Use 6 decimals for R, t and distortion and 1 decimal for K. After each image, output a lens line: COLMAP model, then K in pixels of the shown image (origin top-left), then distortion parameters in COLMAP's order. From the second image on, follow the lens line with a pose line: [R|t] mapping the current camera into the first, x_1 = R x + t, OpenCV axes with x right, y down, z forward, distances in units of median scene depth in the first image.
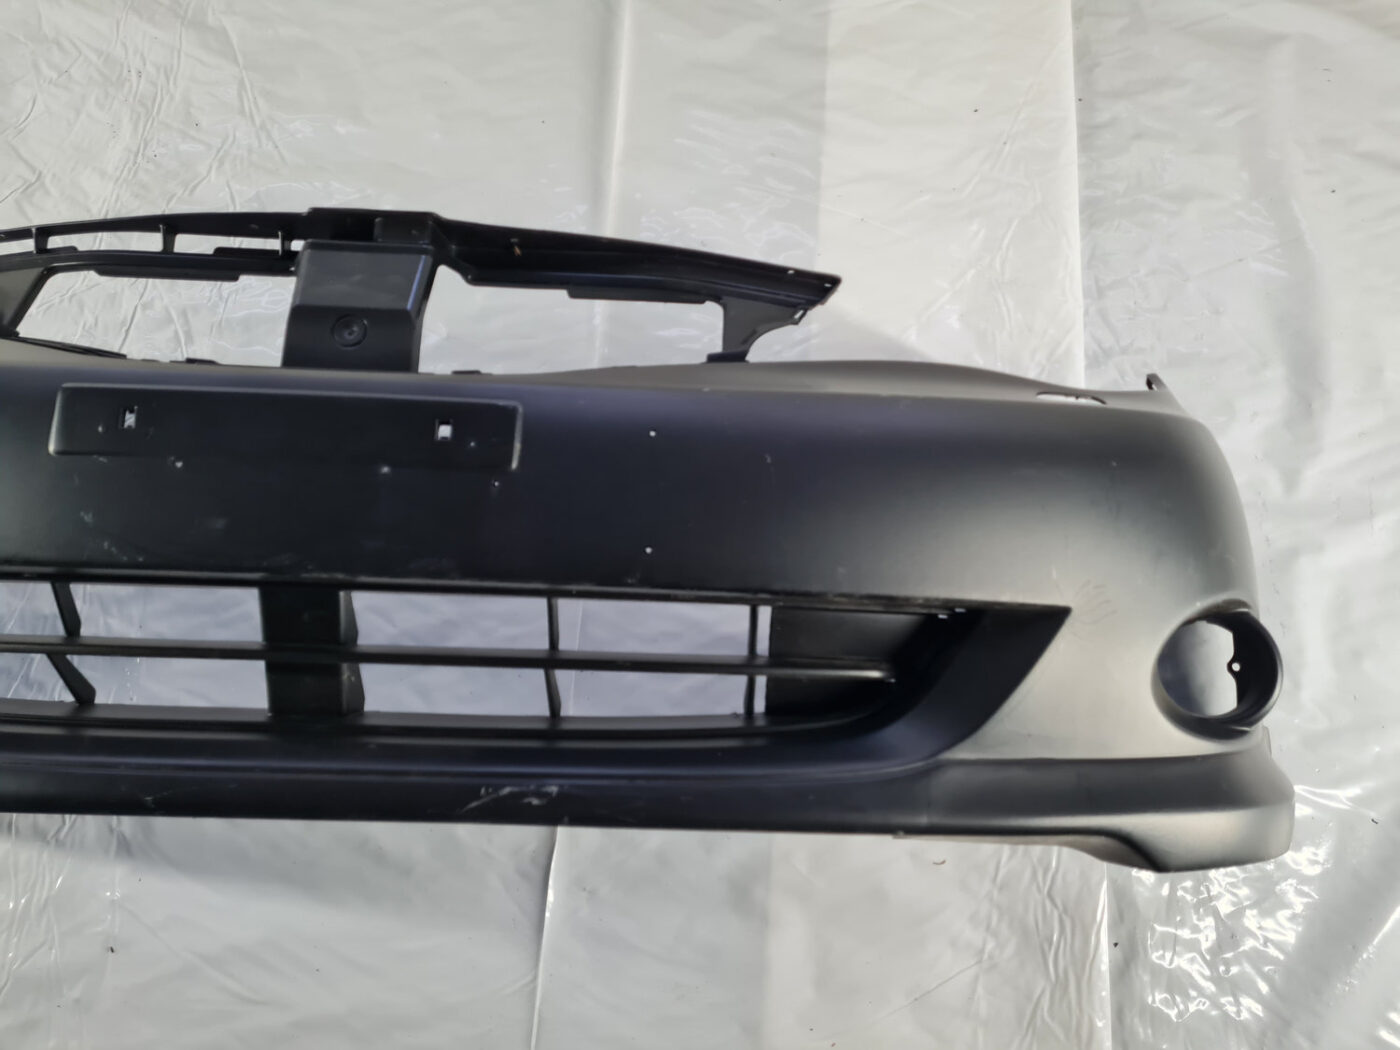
lens RADIAL K [[1099.8, 0, 701.2], [0, 1099.8, 530.5], [0, 0, 1]] dist [0.060497, -0.028725]
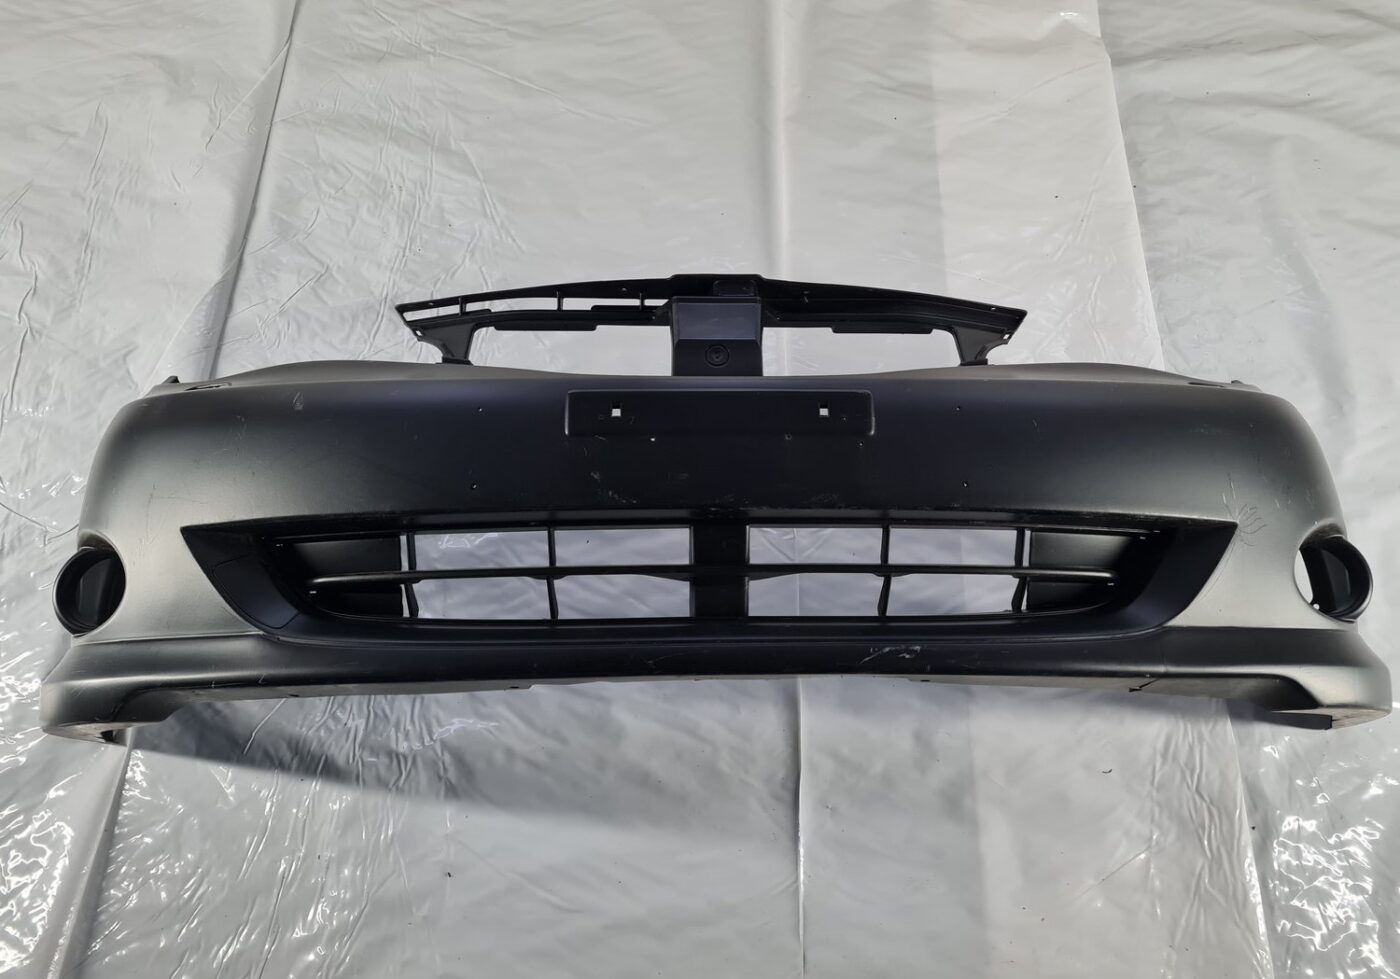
lens RADIAL K [[1125.3, 0, 721.5], [0, 1125.3, 459.3], [0, 0, 1]] dist [0.055313, -0.024779]
pose [[0.997807, -0.038063, 0.054147, -0.280929], [0.045166, 0.989585, -0.136682, 0.109092], [-0.048381, 0.138828, 0.989134, -0.301974]]
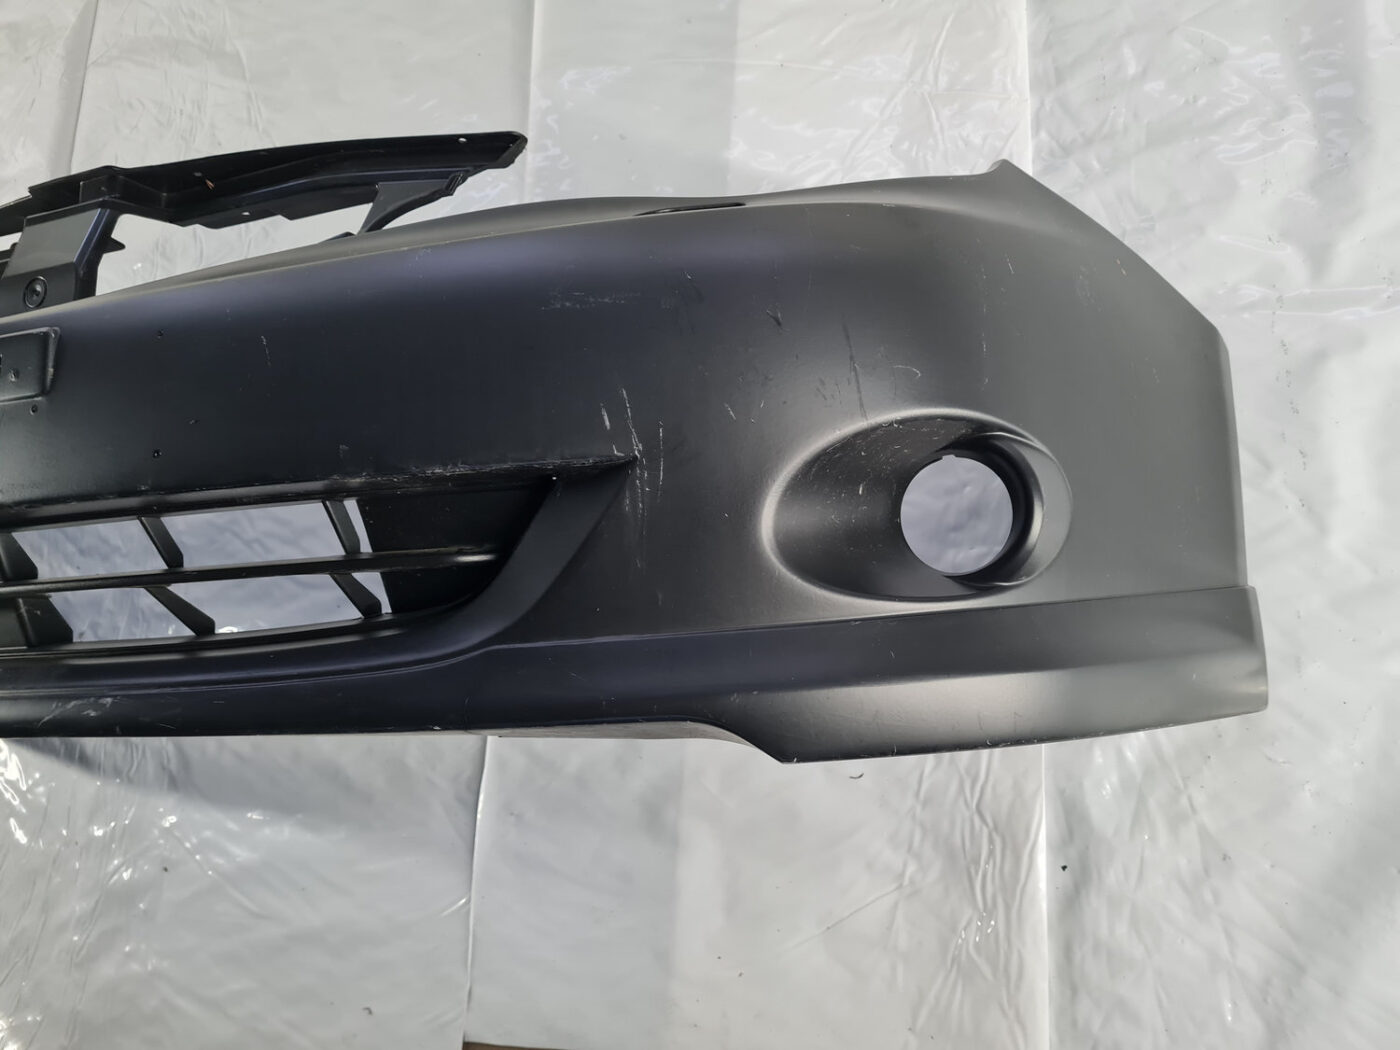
lens RADIAL K [[1099.8, 0, 707.6], [0, 1099.8, 532.5], [0, 0, 1]] dist [0.060497, -0.028725]
pose [[0.917898, -0.111777, -0.380748, 0.470330], [0.126834, 0.991817, 0.014599, 0.082215], [0.376000, -0.061692, 0.924564, 0.163437]]
